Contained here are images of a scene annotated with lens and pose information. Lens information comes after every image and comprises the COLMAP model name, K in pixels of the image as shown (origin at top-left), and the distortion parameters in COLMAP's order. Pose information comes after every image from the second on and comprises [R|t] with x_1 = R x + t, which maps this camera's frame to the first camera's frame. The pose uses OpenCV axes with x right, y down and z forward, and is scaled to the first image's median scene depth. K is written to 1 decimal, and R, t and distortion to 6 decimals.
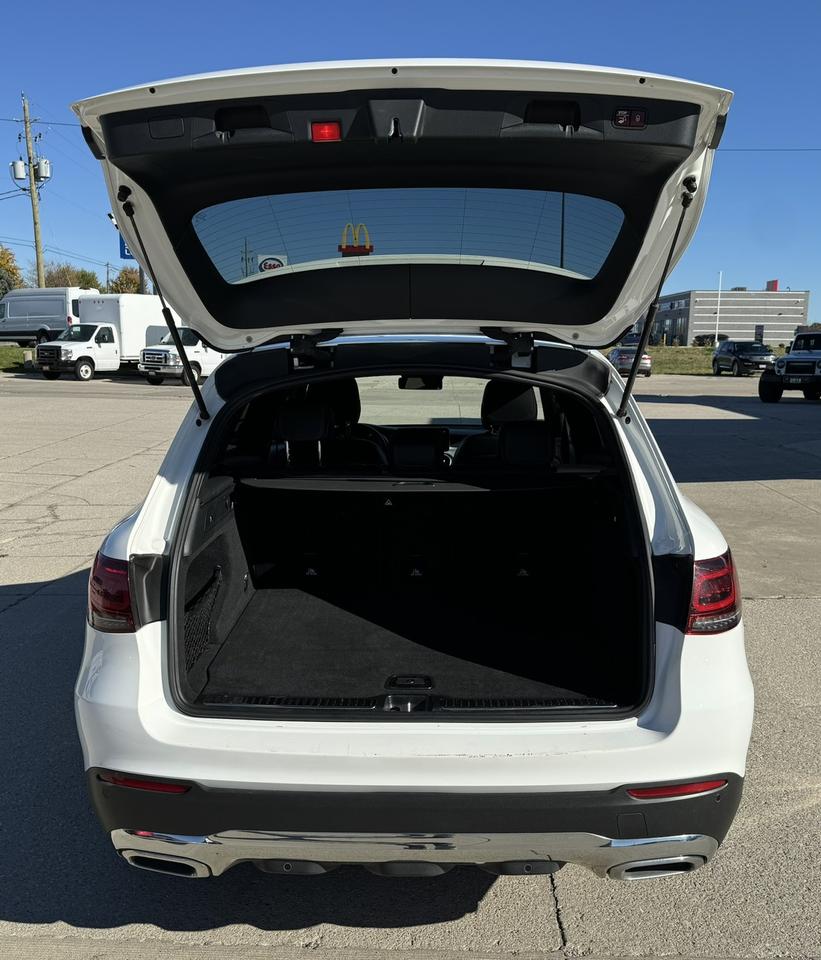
lens RADIAL K [[753.8, 0, 410.9], [0, 753.8, 479.3], [0, 0, 1]] dist [0.003392, 0.000236]
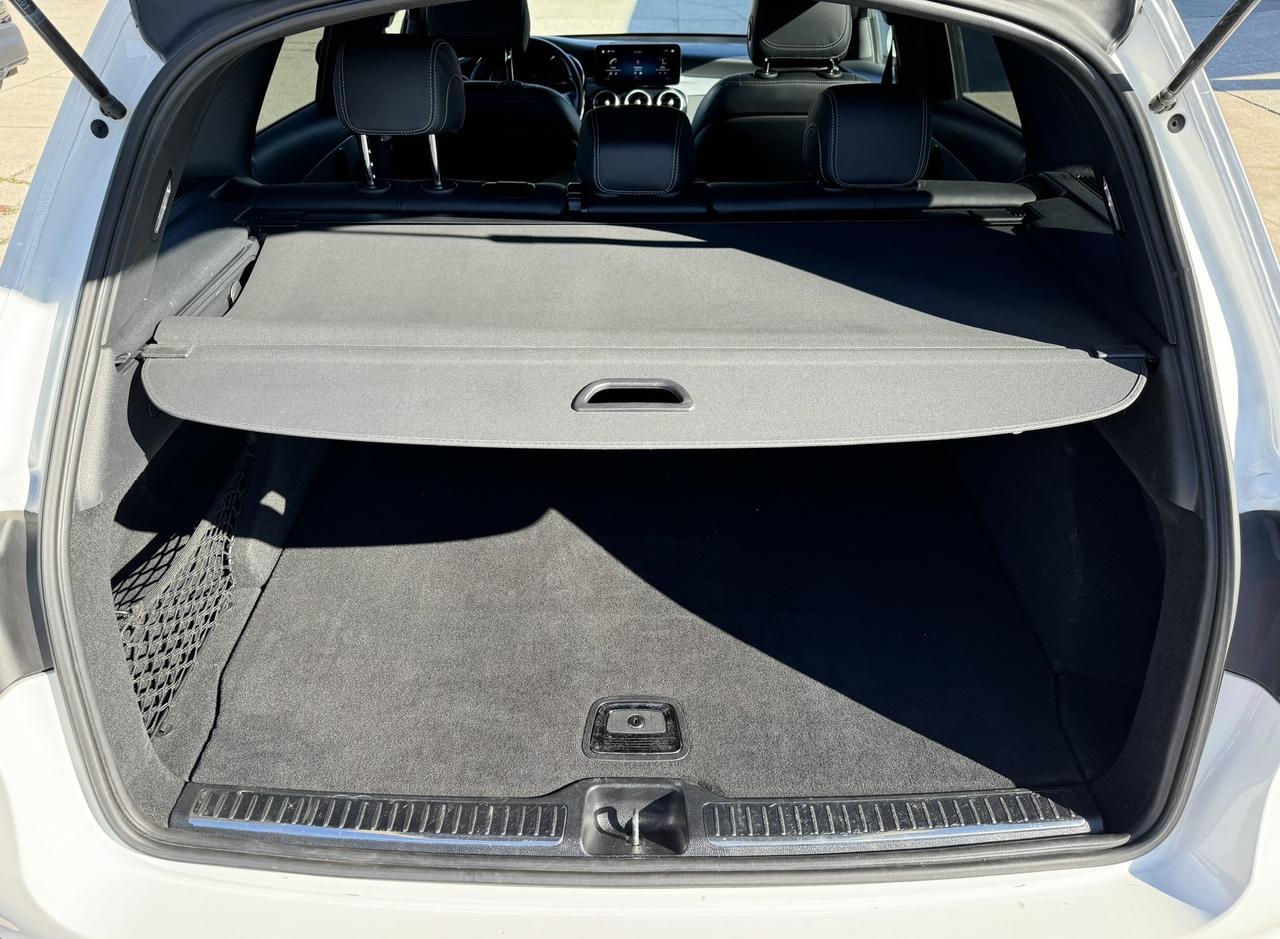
lens RADIAL K [[890.4, 0, 642.8], [0, 890.4, 471.8], [0, 0, 1]] dist [-0.013744, -0.006315]
pose [[0.999682, -0.015476, 0.019917, -0.004912], [0.006201, 0.916206, 0.400659, -0.101052], [-0.024449, -0.400408, 0.916011, 0.526872]]
